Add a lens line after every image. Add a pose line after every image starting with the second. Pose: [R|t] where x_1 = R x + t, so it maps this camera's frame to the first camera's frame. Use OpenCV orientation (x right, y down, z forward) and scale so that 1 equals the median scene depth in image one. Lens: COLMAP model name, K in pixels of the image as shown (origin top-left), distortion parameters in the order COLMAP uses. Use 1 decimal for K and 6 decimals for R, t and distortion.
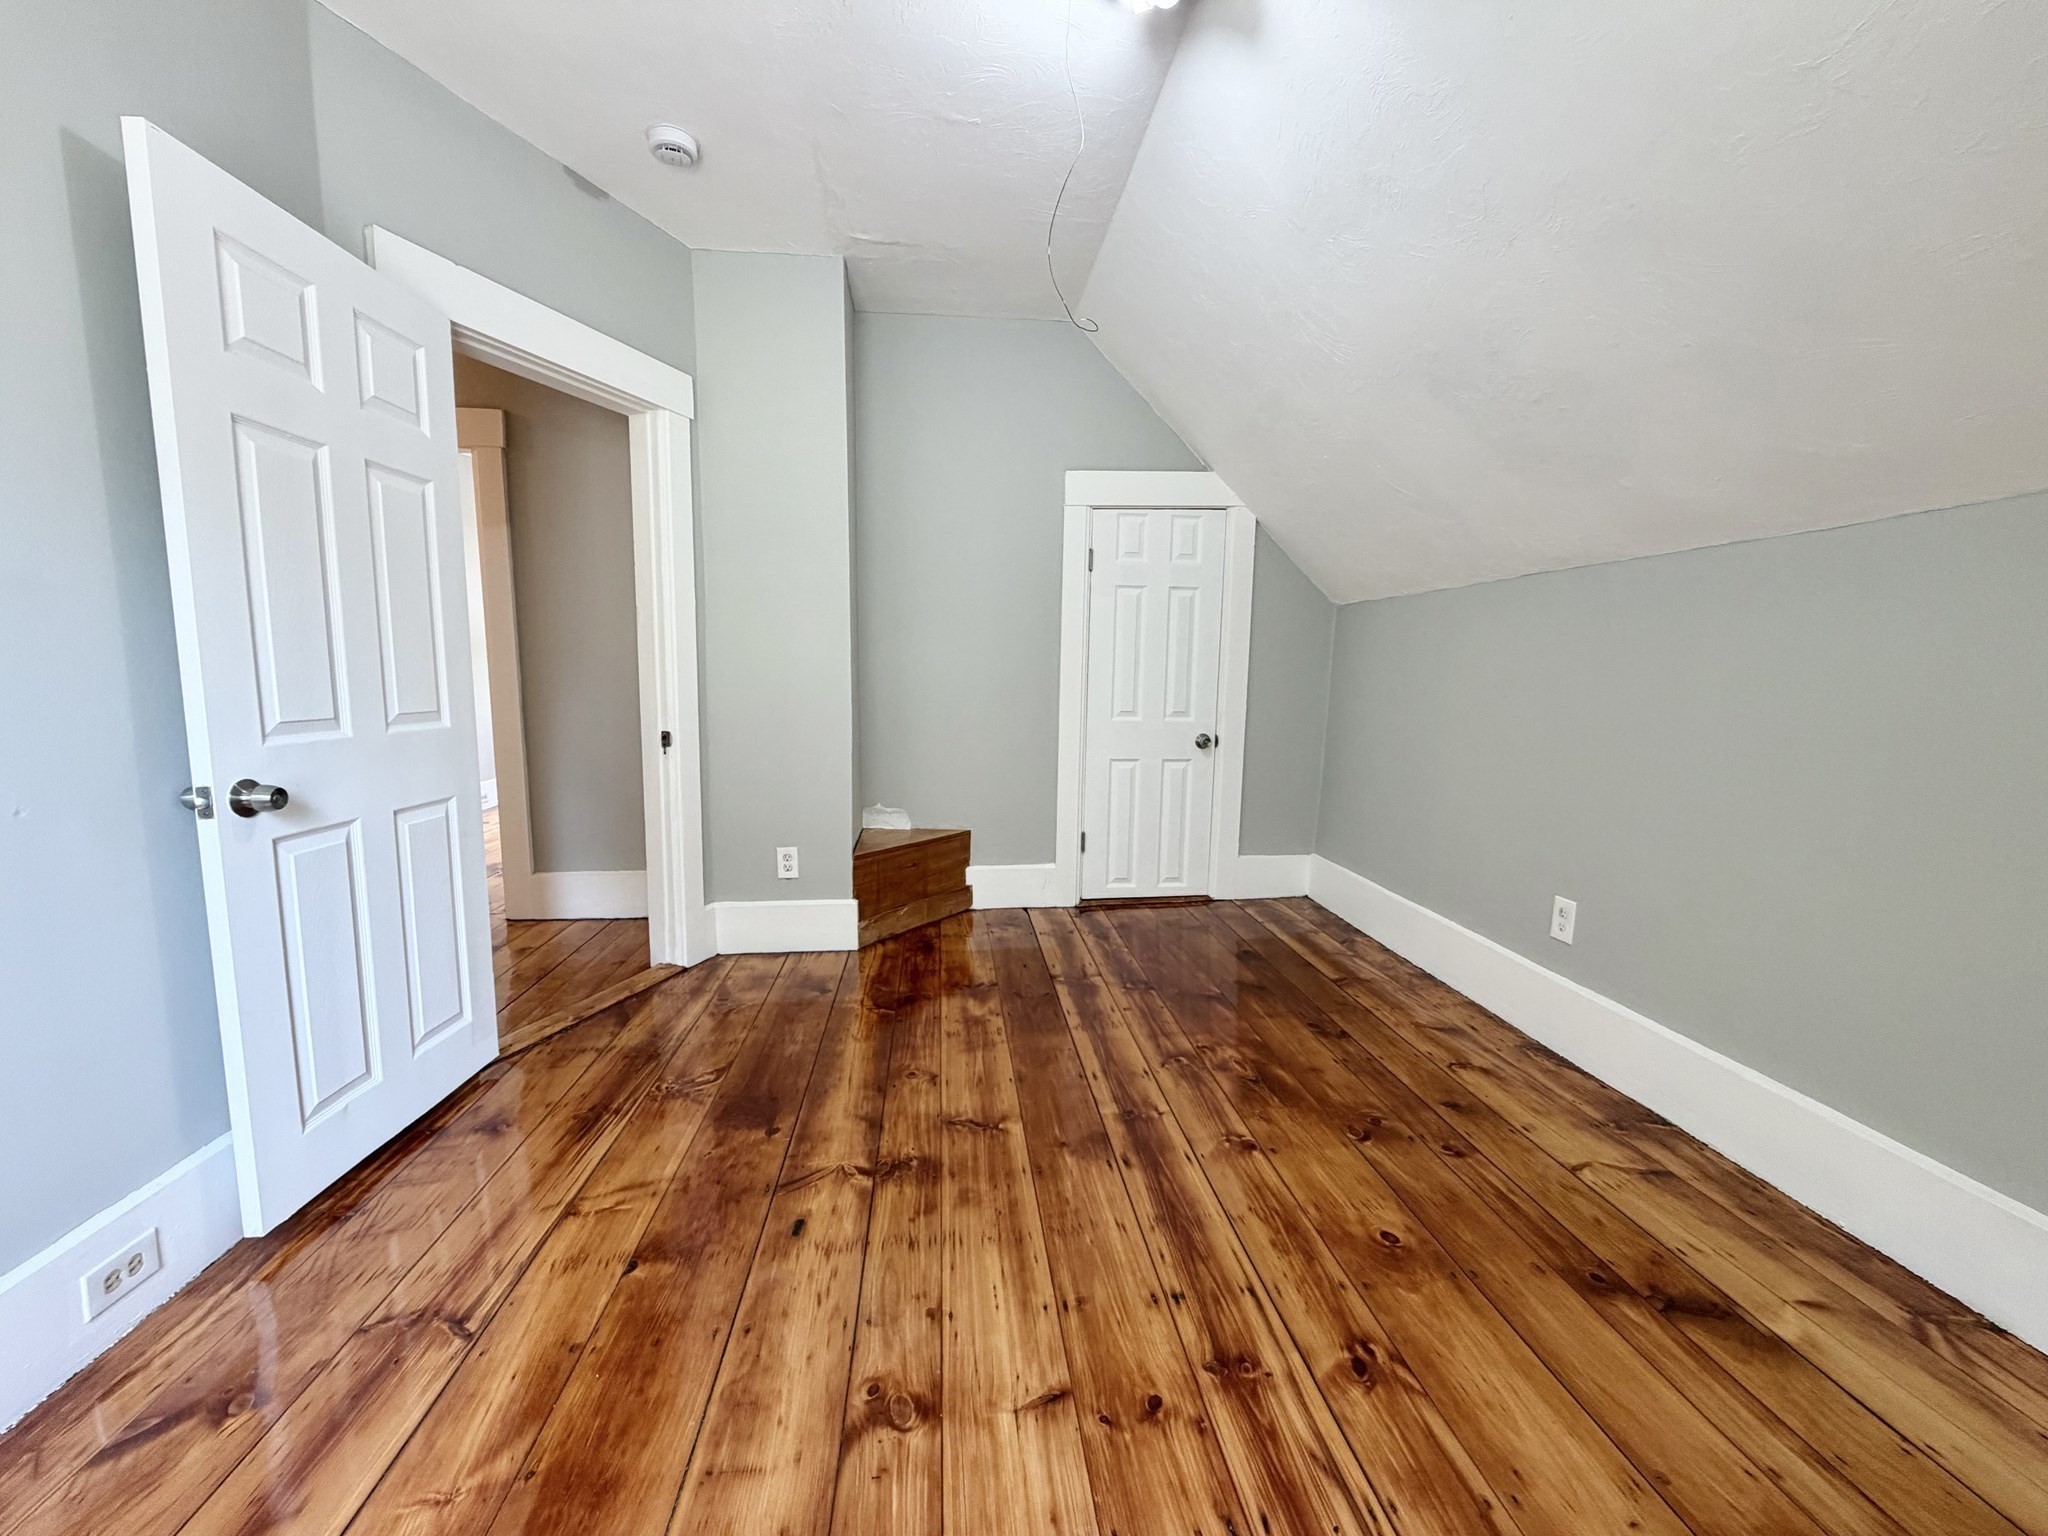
lens RADIAL K [[815.9, 0, 1024.0], [0, 815.9, 776.2], [0, 0, 1]] dist [-0.001618, 0.000423]
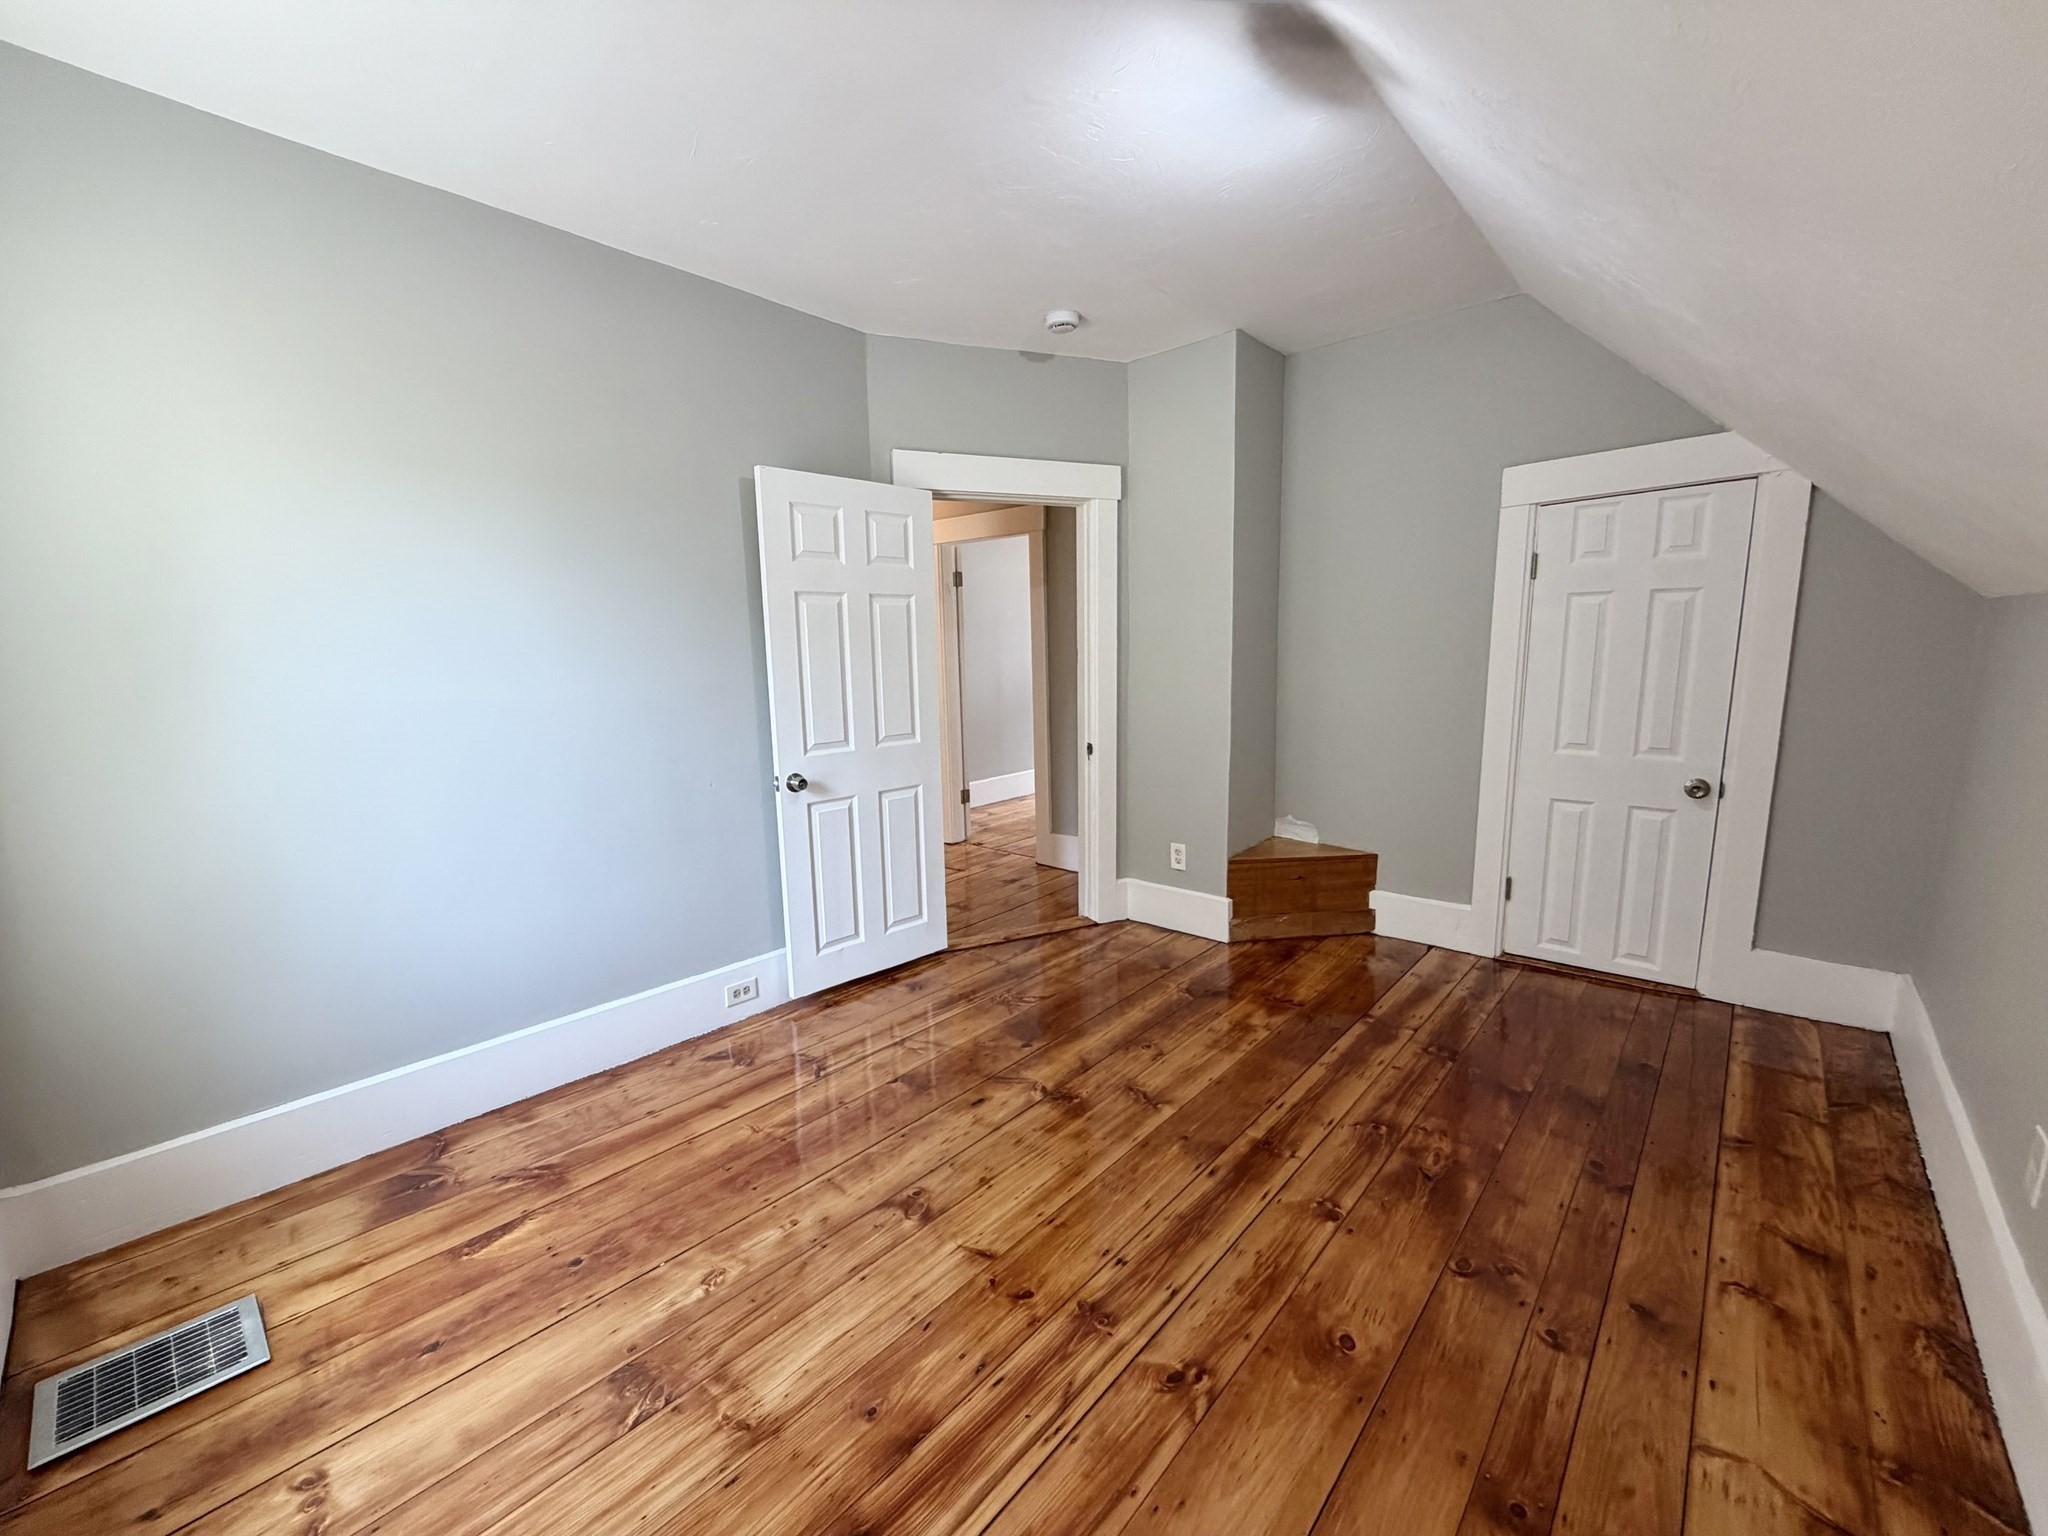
lens RADIAL K [[815.9, 0, 1015.6], [0, 815.9, 777.0], [0, 0, 1]] dist [-0.001618, 0.000423]
pose [[0.671391, 0.095730, -0.734895, 0.602705], [-0.066593, 0.995404, 0.068826, -0.109388], [0.738106, 0.002730, 0.674680, 0.030072]]
